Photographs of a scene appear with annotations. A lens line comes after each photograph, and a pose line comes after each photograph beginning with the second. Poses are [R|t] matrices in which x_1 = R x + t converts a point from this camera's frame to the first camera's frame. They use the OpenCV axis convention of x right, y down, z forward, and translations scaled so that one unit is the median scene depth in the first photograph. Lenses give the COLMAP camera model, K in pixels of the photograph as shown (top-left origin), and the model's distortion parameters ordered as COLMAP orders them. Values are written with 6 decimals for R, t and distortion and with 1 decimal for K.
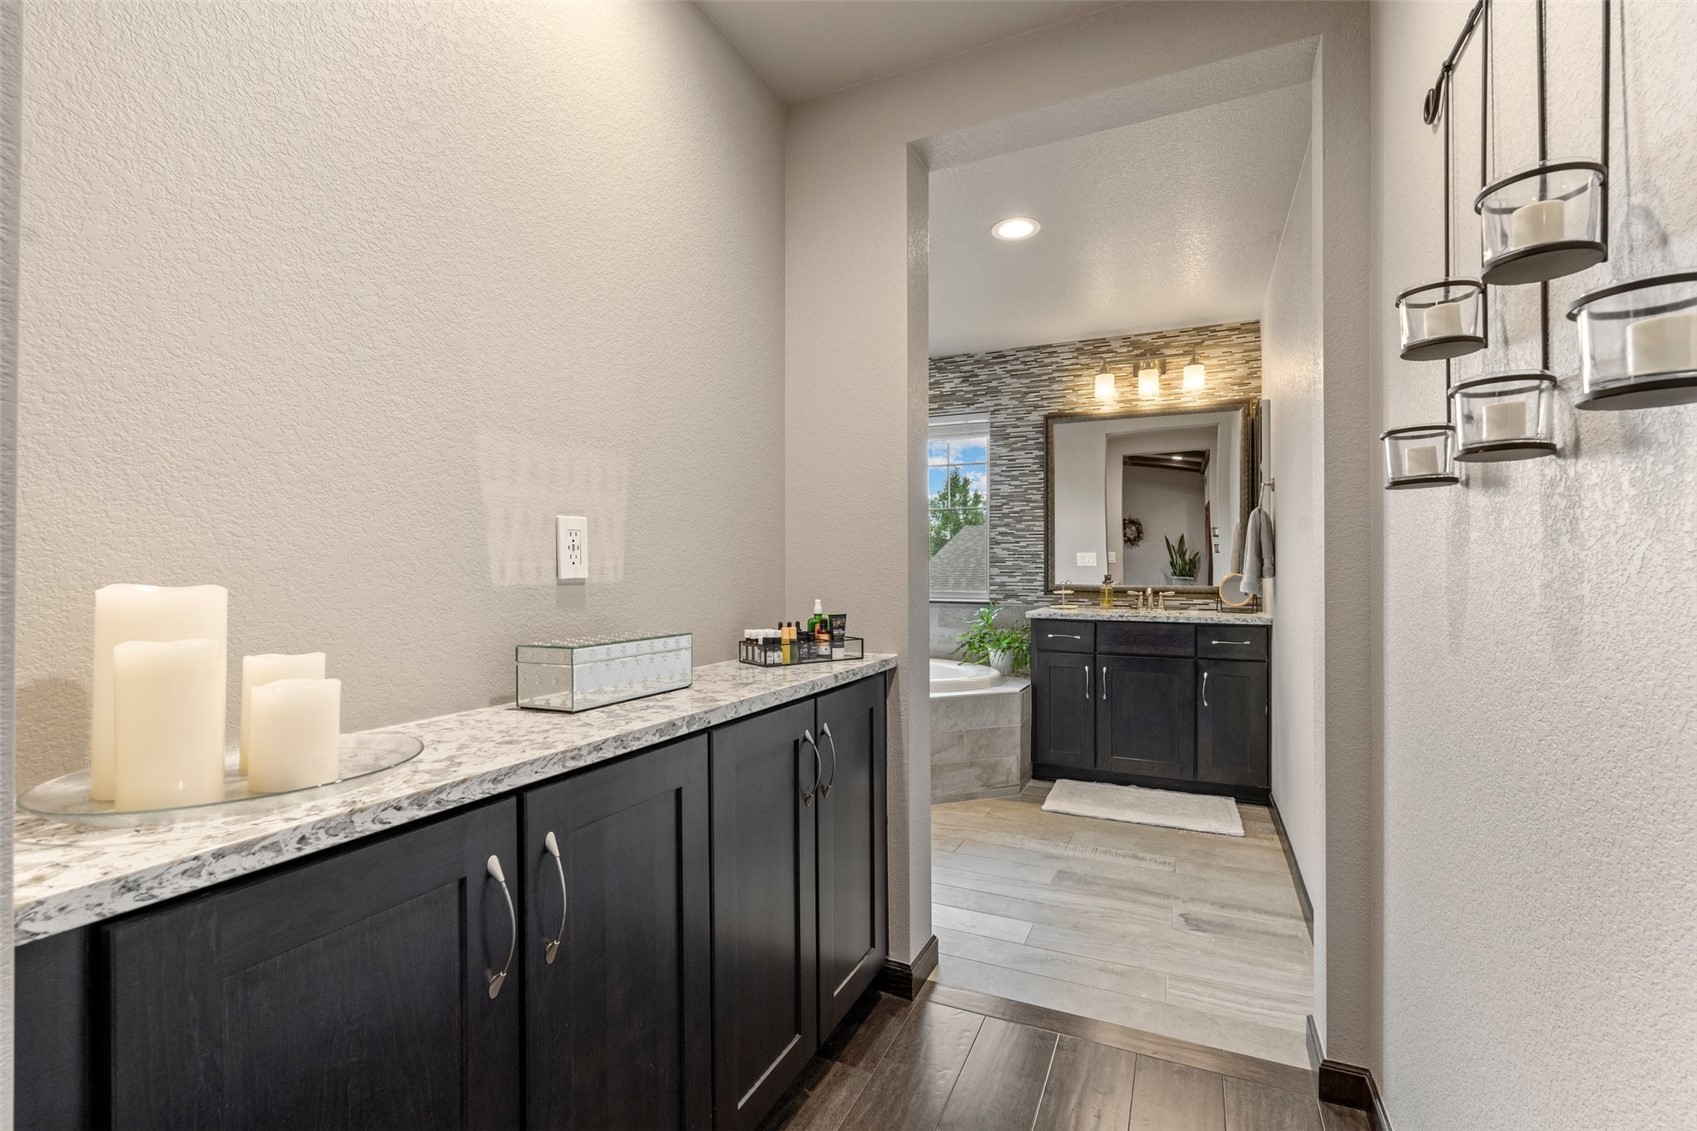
lens RADIAL K [[746.0, 0, 861.1], [0, 746.0, 563.2], [0, 0, 1]] dist [-0.001238, -0.000592]
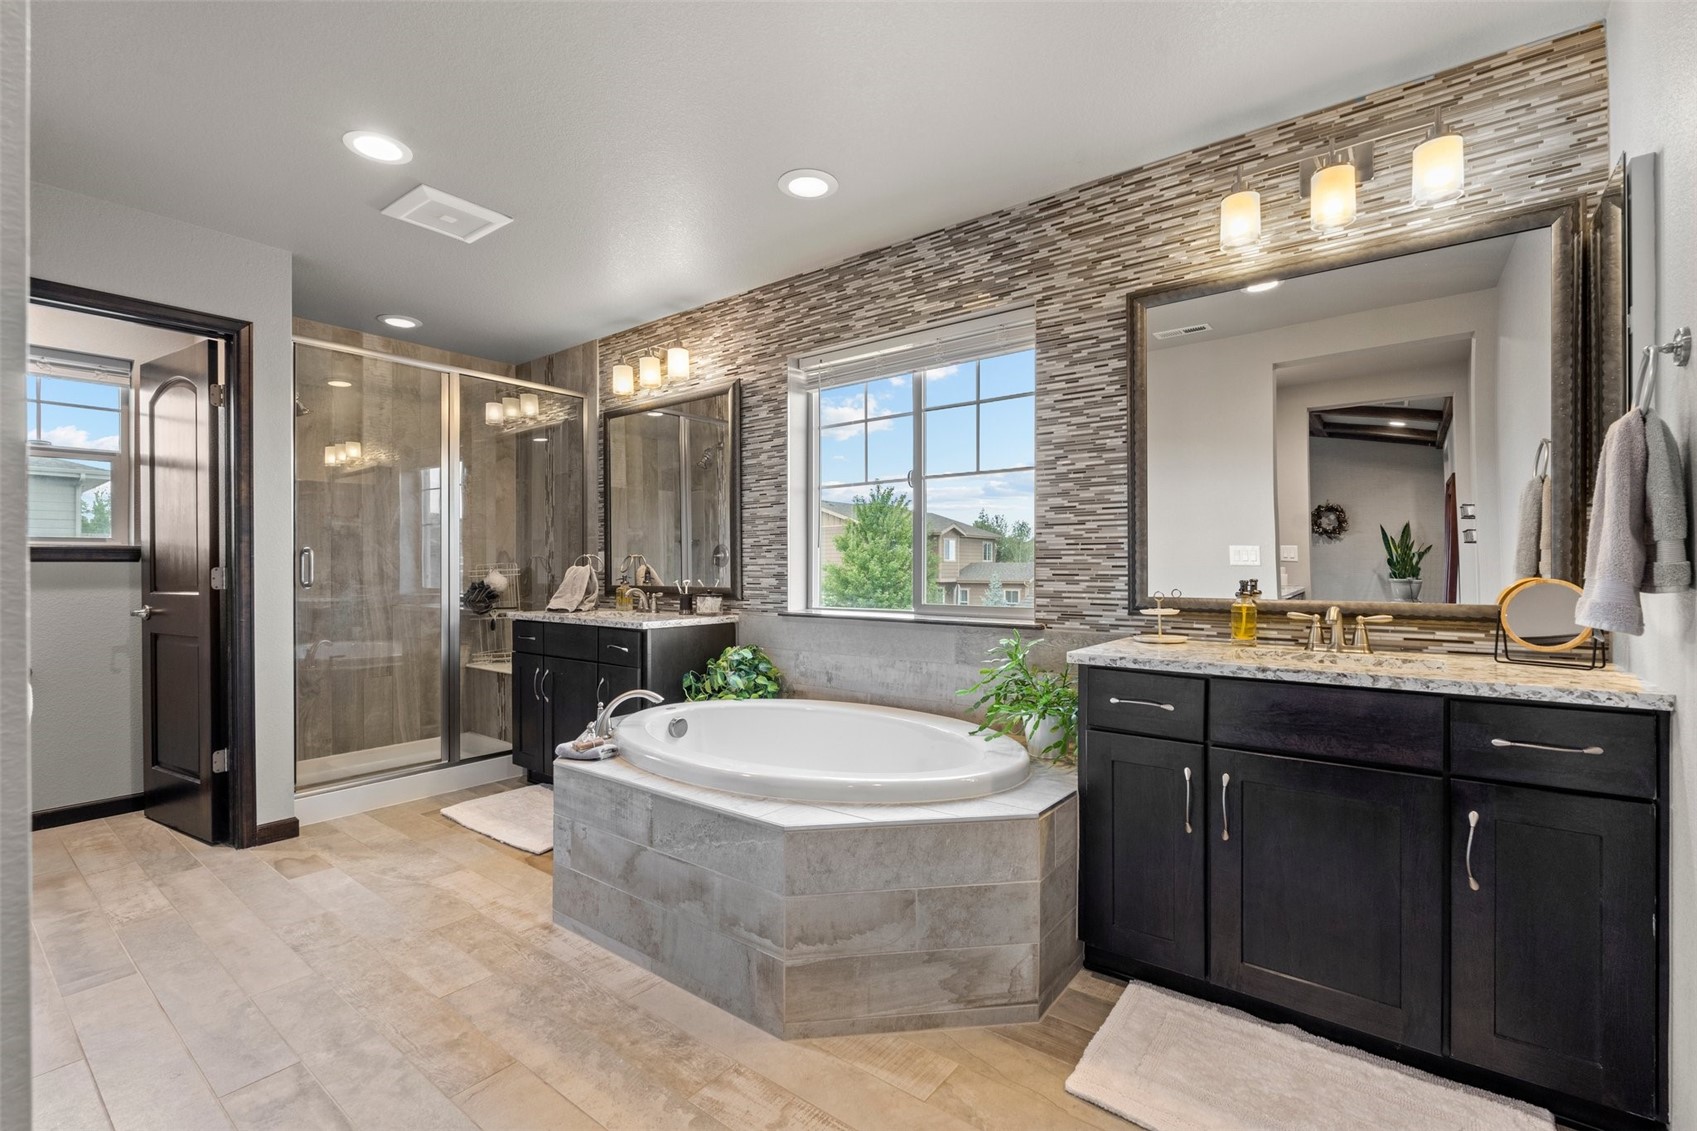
lens RADIAL K [[746.0, 0, 854.2], [0, 746.0, 568.3], [0, 0, 1]] dist [-0.001238, -0.000592]
pose [[0.973824, -0.002115, -0.227293, 0.181358], [0.003376, 0.999981, 0.005159, 0.003596], [0.227277, -0.005791, 0.973813, 0.427865]]
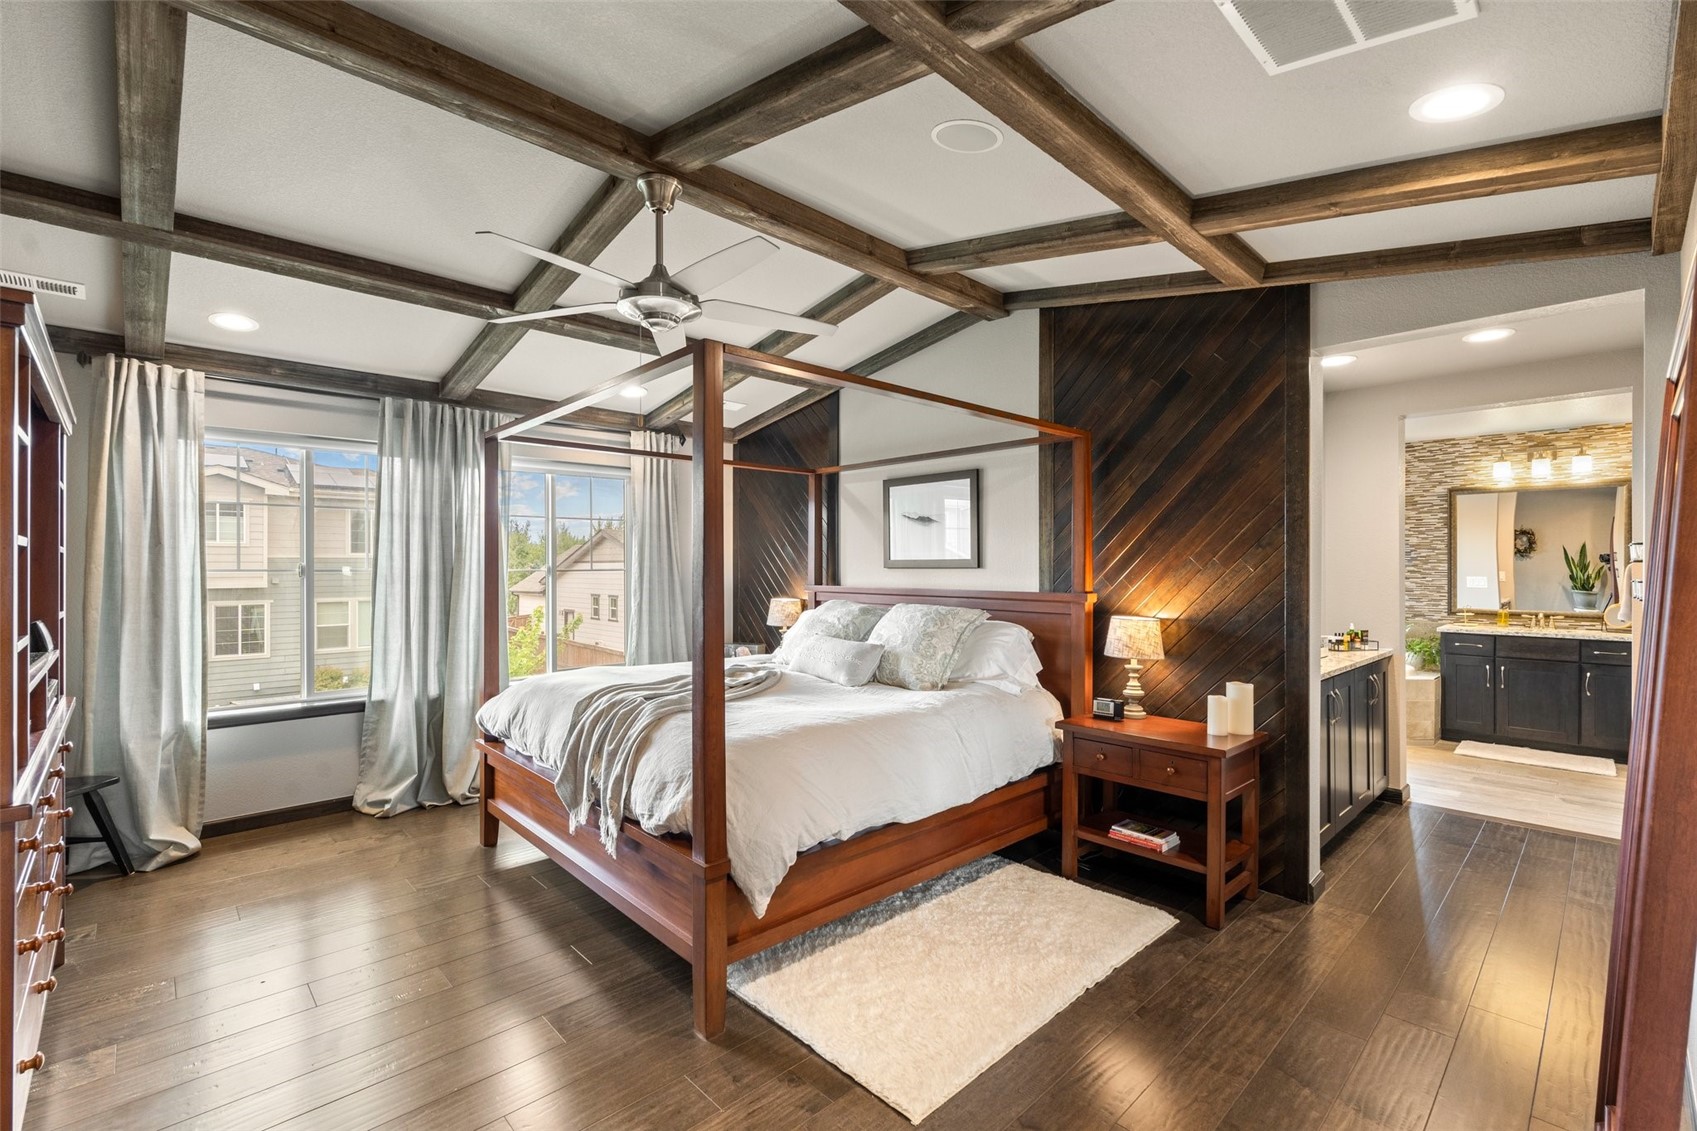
lens RADIAL K [[746.0, 0, 855.0], [0, 746.0, 568.7], [0, 0, 1]] dist [-0.001238, -0.000592]
pose [[0.928654, -0.000187, -0.370948, -0.290464], [0.004043, 0.999946, 0.009618, -0.067821], [0.370926, -0.010432, 0.928604, -0.774103]]
